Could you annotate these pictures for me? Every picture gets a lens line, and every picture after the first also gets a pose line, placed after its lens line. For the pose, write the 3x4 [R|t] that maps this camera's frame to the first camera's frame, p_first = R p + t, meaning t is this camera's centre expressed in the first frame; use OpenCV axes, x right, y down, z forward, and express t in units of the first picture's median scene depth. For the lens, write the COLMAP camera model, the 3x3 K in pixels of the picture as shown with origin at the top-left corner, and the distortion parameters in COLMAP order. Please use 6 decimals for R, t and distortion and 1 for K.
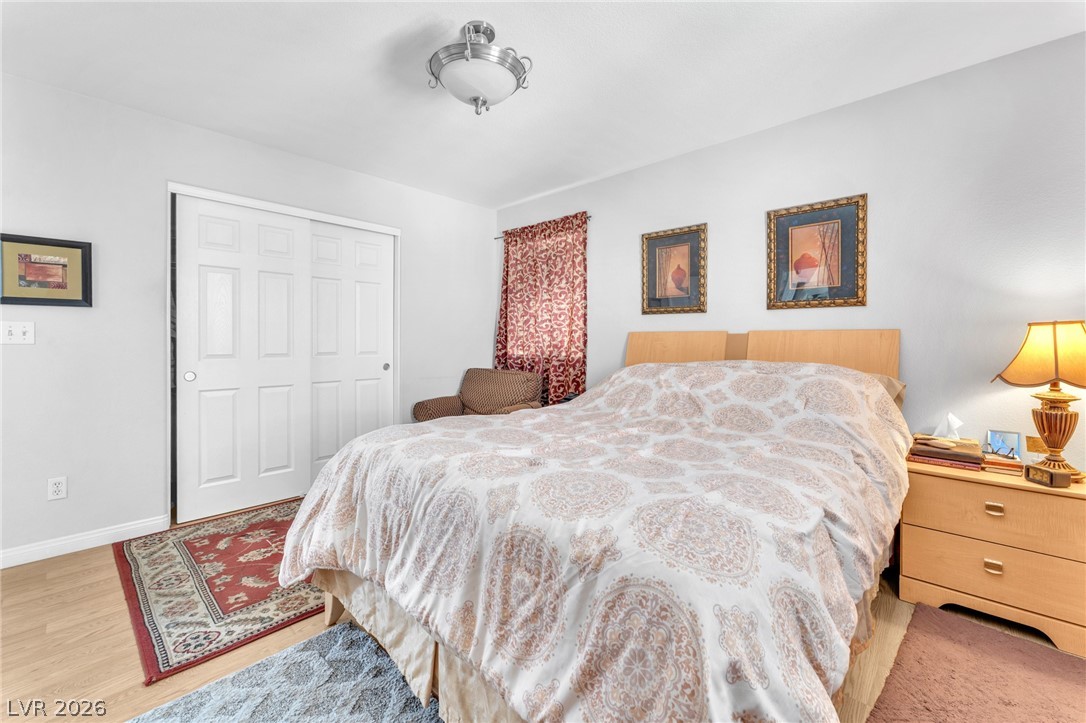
lens RADIAL K [[456.1, 0, 547.2], [0, 456.1, 341.7], [0, 0, 1]] dist [-0.001547, -0.000188]
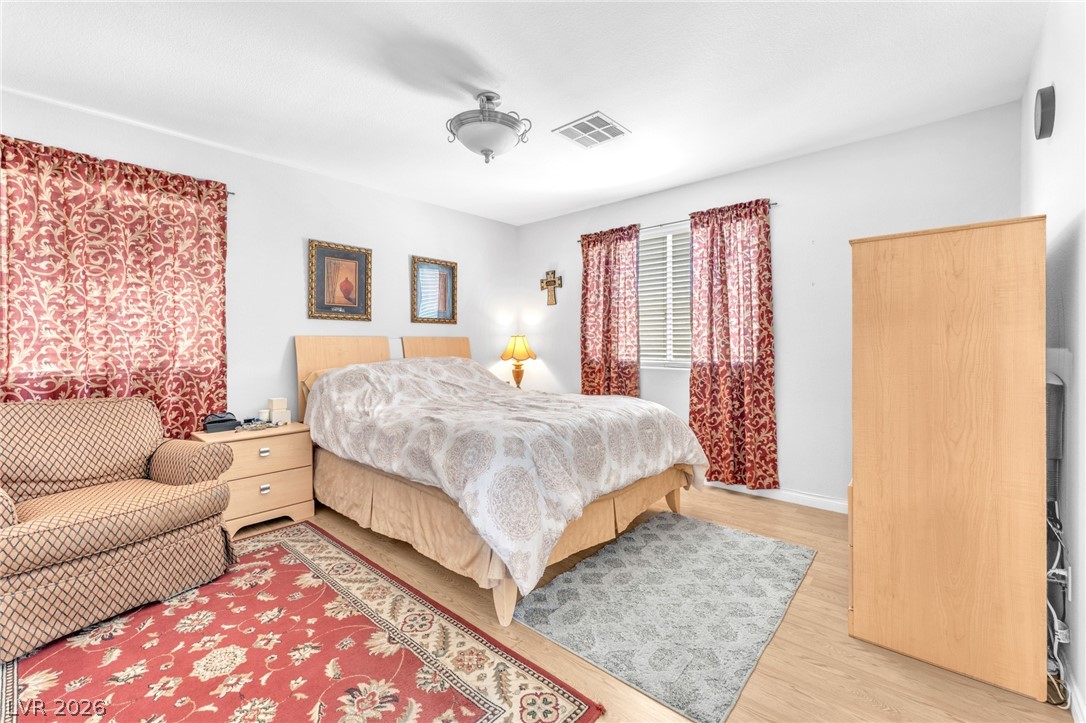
lens RADIAL K [[456.1, 0, 547.2], [0, 456.1, 341.7], [0, 0, 1]] dist [-0.001547, -0.000188]
pose [[-0.052689, -0.002109, 0.998609, -0.745698], [0.007553, 0.999968, 0.002510, -0.006365], [-0.998582, 0.007675, -0.052671, 0.477158]]
